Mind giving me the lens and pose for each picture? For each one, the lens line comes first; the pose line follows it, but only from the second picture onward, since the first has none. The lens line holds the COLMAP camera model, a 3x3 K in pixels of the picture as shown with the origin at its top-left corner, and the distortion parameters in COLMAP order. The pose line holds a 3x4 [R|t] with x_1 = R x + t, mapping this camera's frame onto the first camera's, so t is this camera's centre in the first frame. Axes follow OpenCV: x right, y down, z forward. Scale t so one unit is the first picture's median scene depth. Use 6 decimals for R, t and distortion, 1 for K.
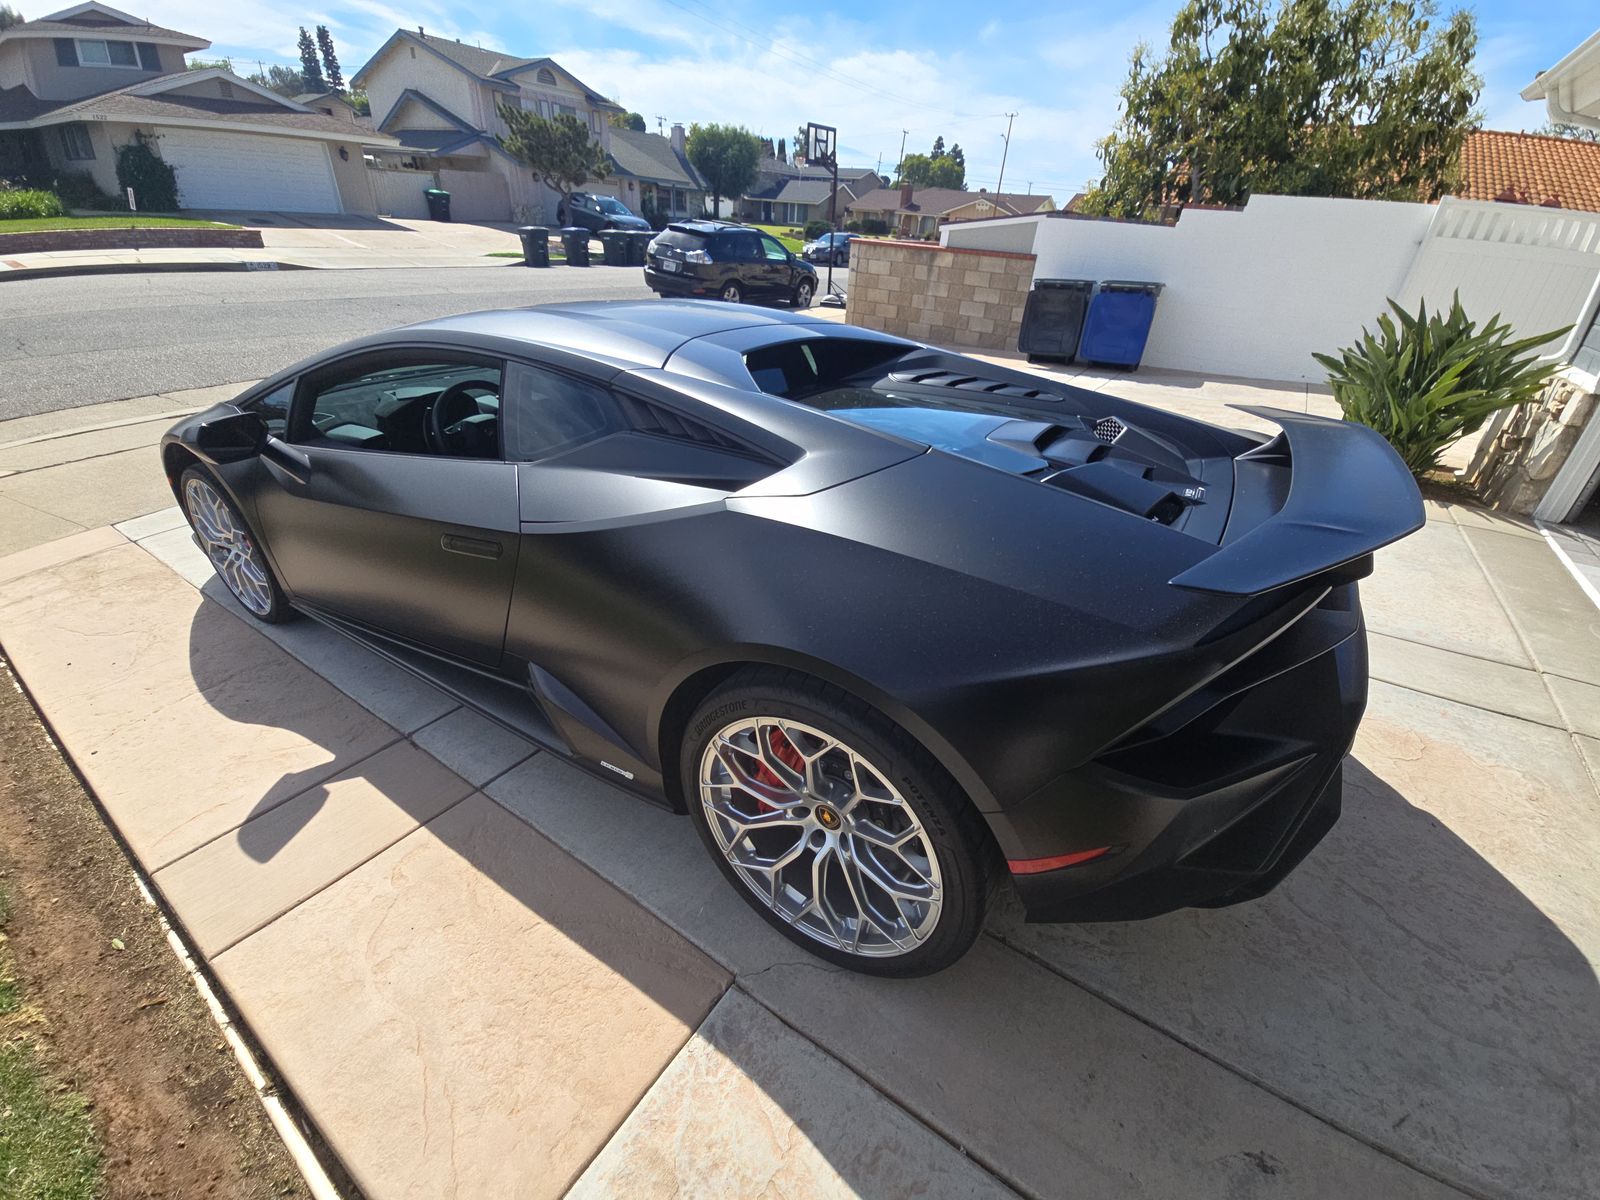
lens RADIAL K [[644.7, 0, 806.4], [0, 644.7, 594.7], [0, 0, 1]] dist [0.003077, -0.000853]
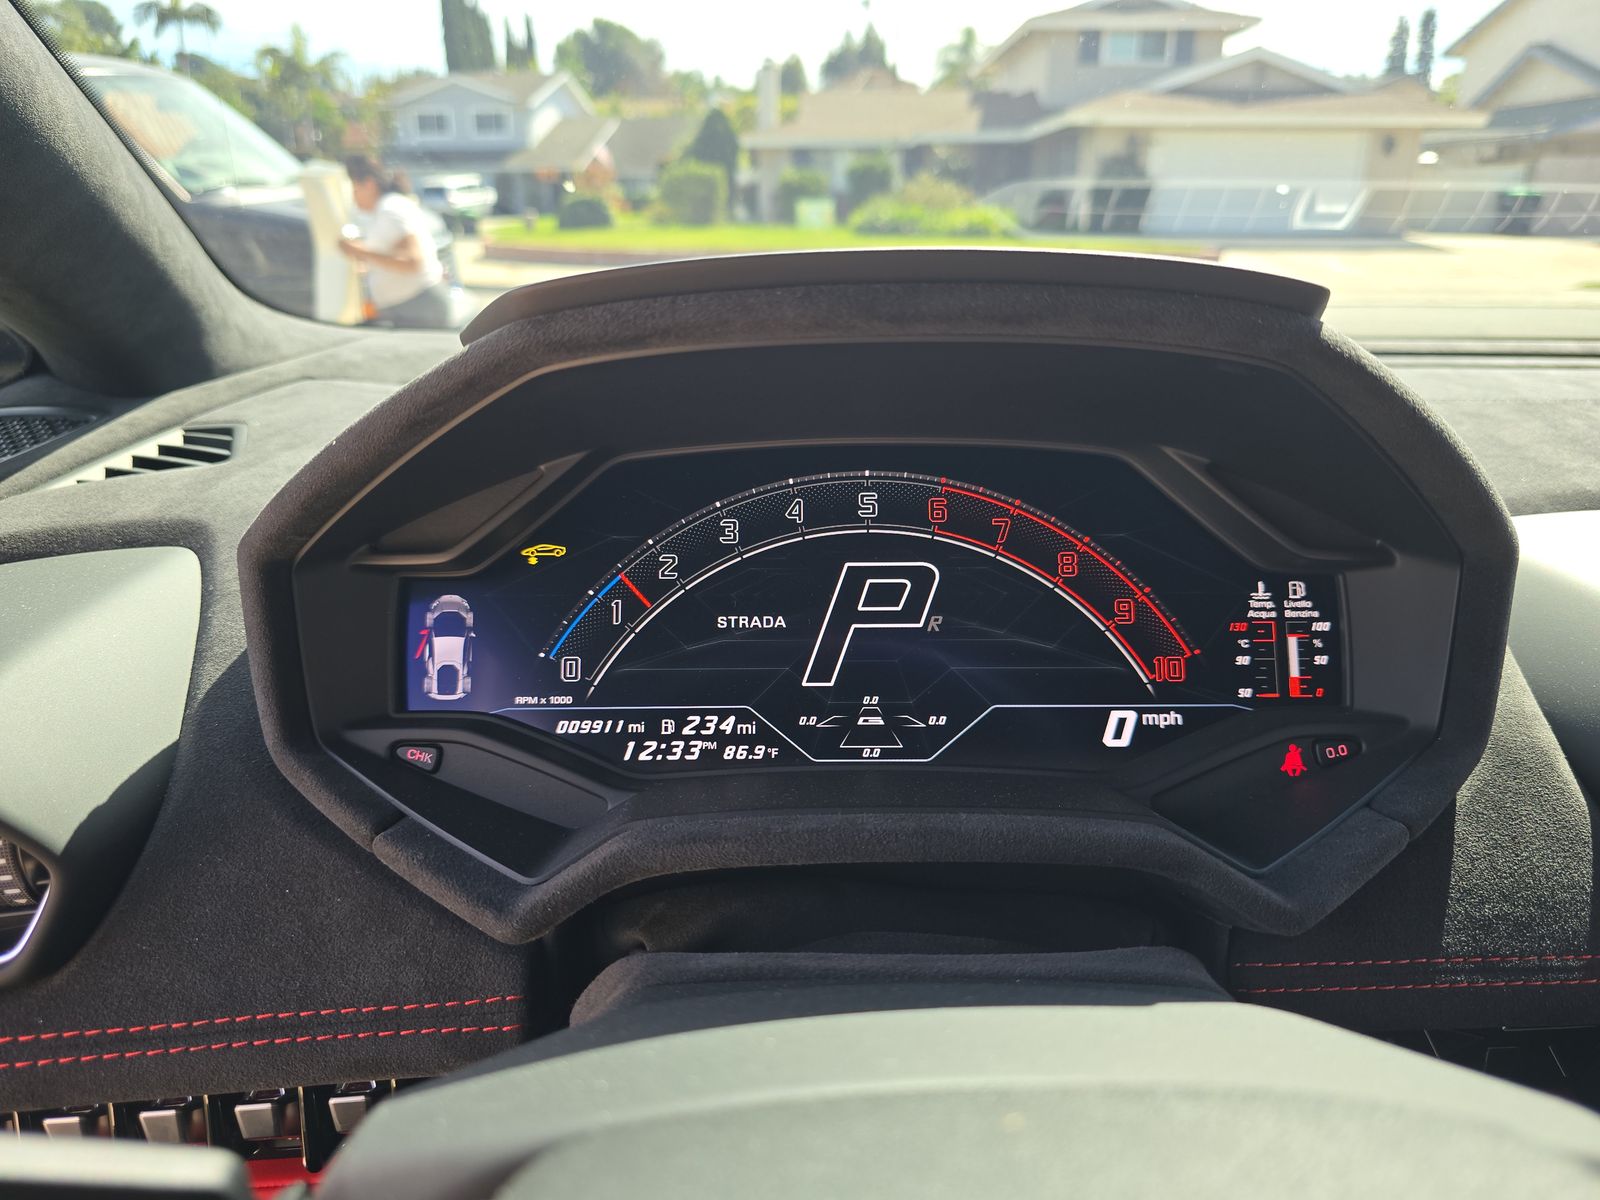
lens RADIAL K [[1100.2, 0, 793.3], [0, 1100.2, 599.8], [0, 0, 1]] dist [0.037261, -0.050860]
pose [[0.534103, 0.216674, -0.817182, -0.055110], [-0.395836, 0.918194, -0.015258, -0.030884], [0.747026, 0.331620, 0.576178, 0.100830]]
